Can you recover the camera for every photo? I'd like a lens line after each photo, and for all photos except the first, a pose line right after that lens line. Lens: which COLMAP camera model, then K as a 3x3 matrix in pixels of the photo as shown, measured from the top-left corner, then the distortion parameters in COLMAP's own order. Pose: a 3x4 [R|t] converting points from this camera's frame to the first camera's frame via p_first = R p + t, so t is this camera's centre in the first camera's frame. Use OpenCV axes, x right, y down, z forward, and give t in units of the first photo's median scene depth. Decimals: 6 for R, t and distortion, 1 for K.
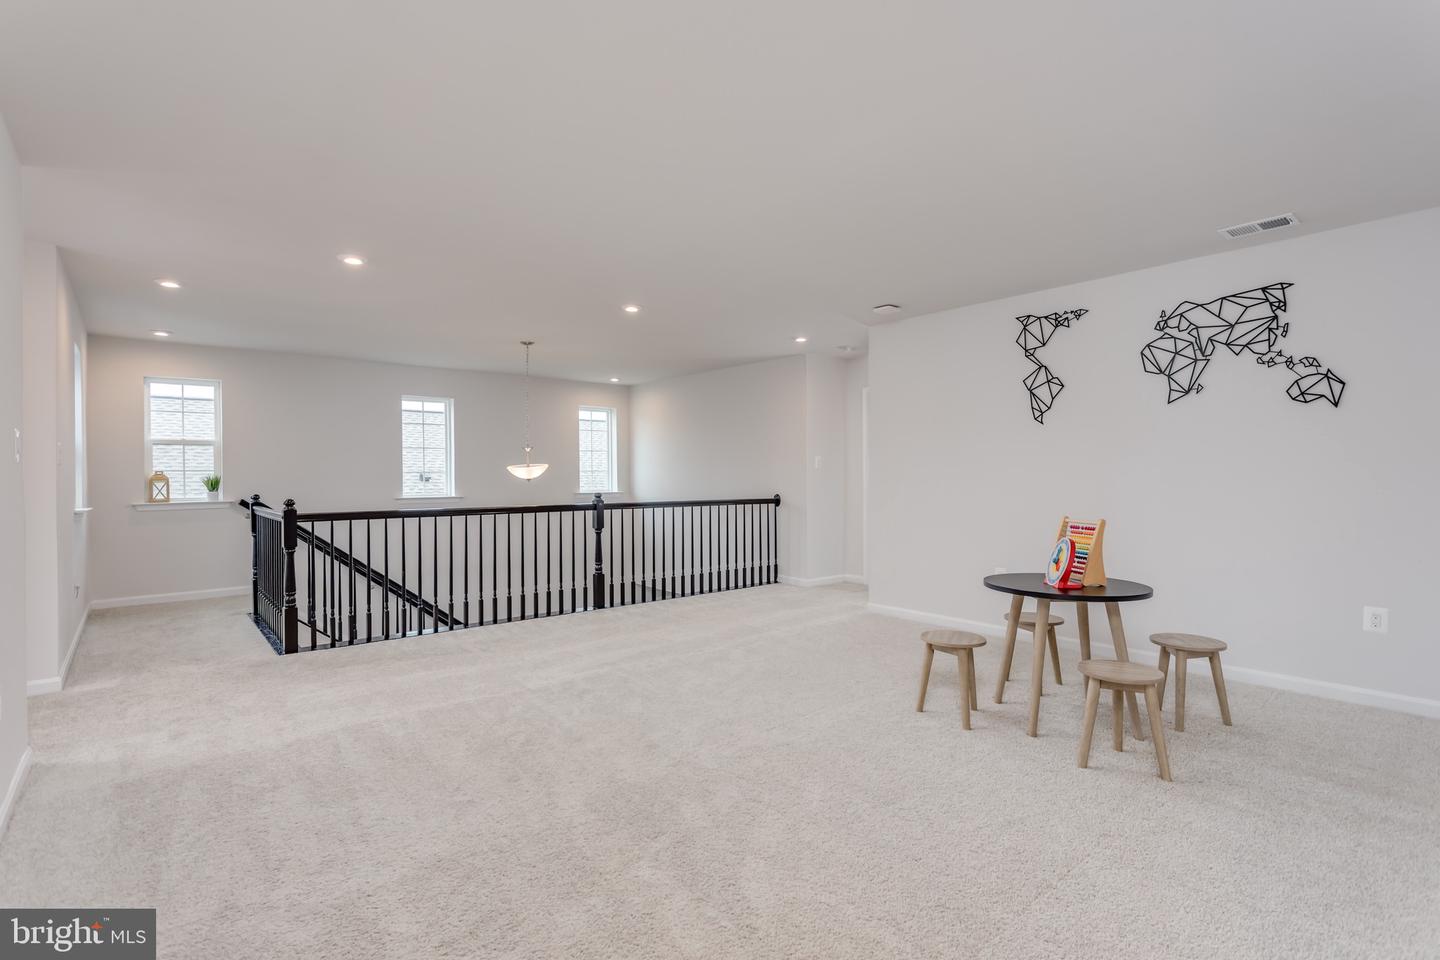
lens RADIAL K [[682.4, 0, 728.8], [0, 682.4, 473.9], [0, 0, 1]] dist [-0.002325, -0.000306]
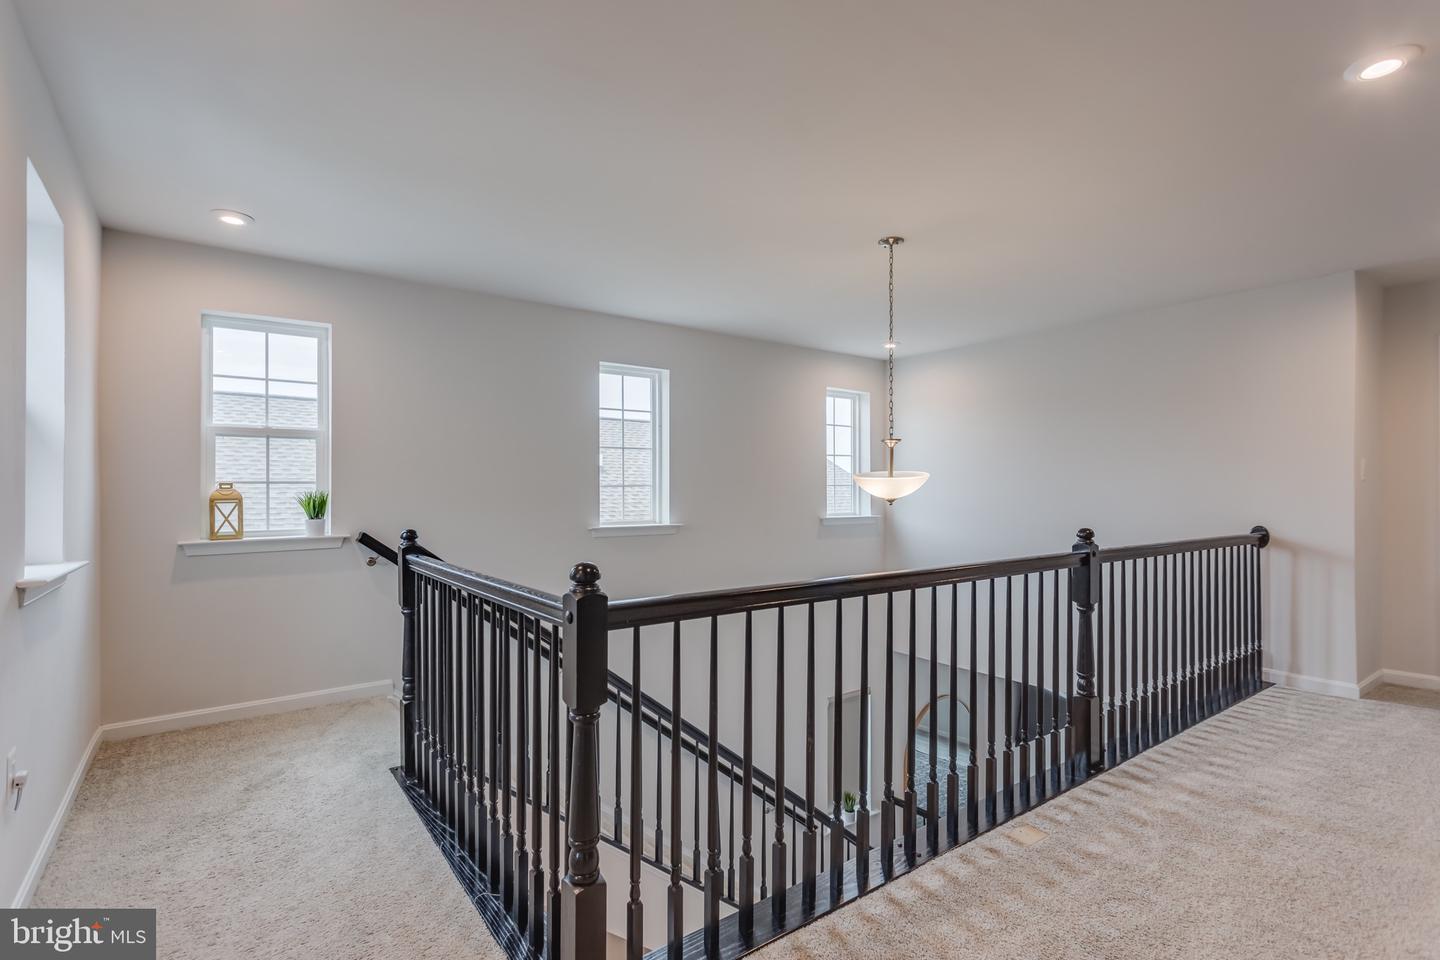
lens RADIAL K [[685.1, 0, 720.0], [0, 685.1, 480.0], [0, 0, 1]] dist [0.005157, 0.000994]
pose [[0.997200, 0.000552, -0.074777, -0.387026], [-0.001581, 0.999905, -0.013710, 0.000281], [0.074763, 0.013790, 0.997106, 0.464888]]
